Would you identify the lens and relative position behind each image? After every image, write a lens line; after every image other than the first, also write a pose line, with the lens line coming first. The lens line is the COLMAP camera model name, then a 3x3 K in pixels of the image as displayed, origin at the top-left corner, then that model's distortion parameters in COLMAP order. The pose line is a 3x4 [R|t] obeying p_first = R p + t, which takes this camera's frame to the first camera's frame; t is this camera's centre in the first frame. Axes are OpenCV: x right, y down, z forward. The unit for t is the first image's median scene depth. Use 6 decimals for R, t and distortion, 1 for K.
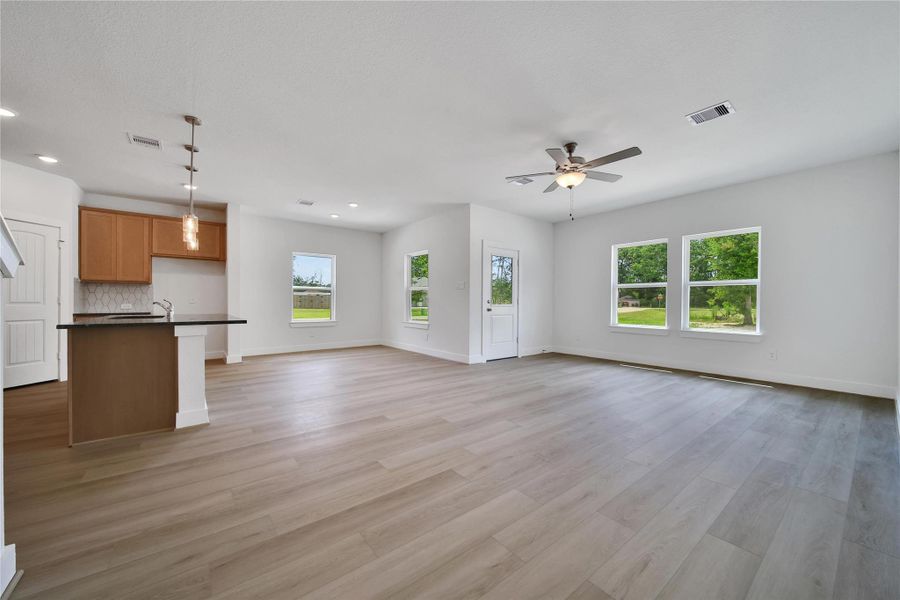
lens RADIAL K [[322.8, 0, 445.8], [0, 322.8, 299.2], [0, 0, 1]] dist [0.001050, -0.000065]
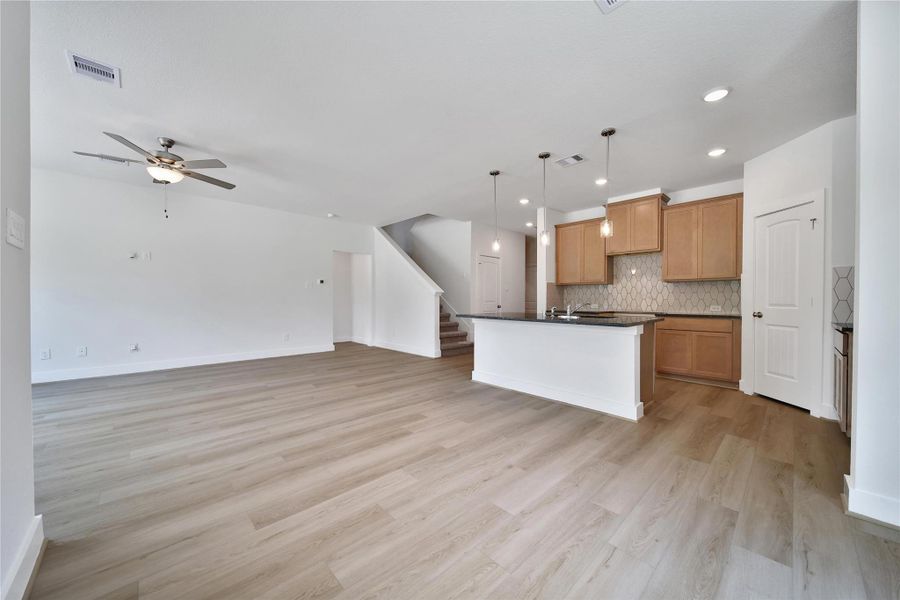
lens RADIAL K [[320.1, 0, 442.6], [0, 320.1, 304.3], [0, 0, 1]] dist [0.001617, 0.000020]
pose [[-0.995592, -0.004998, -0.093652, -0.360265], [-0.006076, 0.999918, 0.011233, 0.001804], [0.093589, 0.011752, -0.995542, 2.039273]]
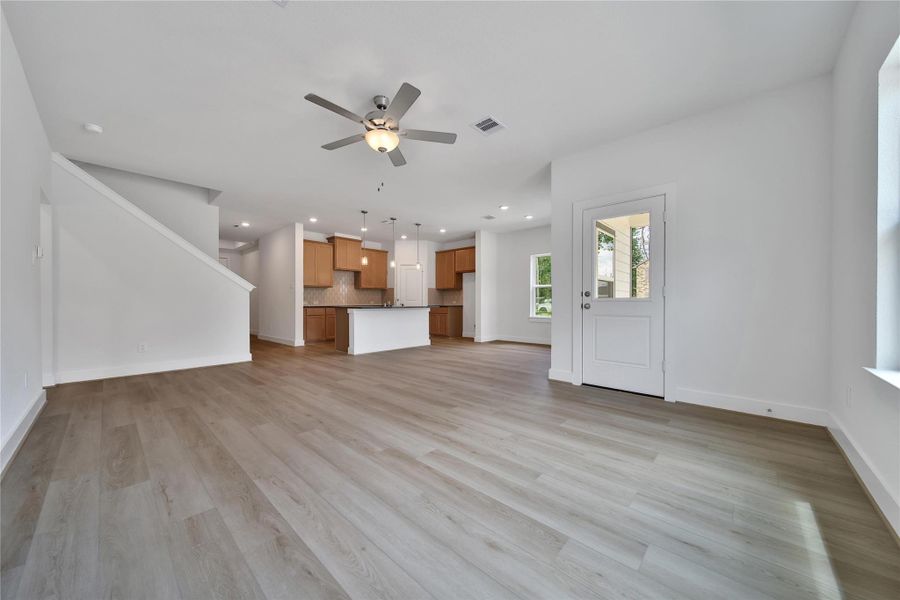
lens RADIAL K [[329.7, 0, 450.0], [0, 329.7, 300.0], [0, 0, 1]] dist [-0.001352, -0.000293]
pose [[0.170491, -0.011890, -0.985288, 1.232331], [0.008572, 0.999907, -0.010583, 0.041566], [0.985322, -0.006642, 0.170577, 1.025961]]
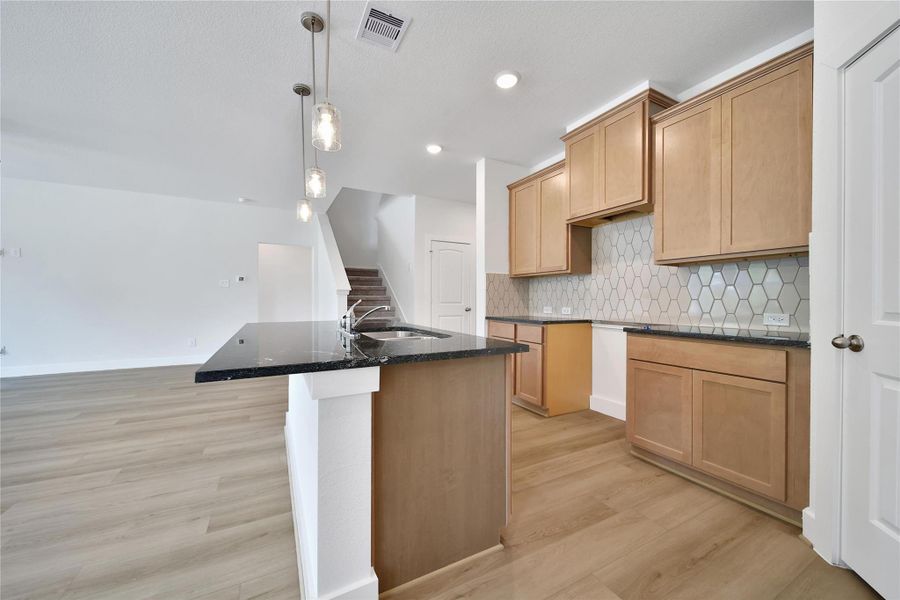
lens RADIAL K [[320.4, 0, 446.5], [0, 320.4, 303.5], [0, 0, 1]] dist [0.000741, 0.000138]
pose [[-0.984013, -0.008847, 0.177878, -1.128165], [-0.007019, 0.999916, 0.010901, -0.005547], [-0.177960, 0.009478, -0.983992, 1.513838]]
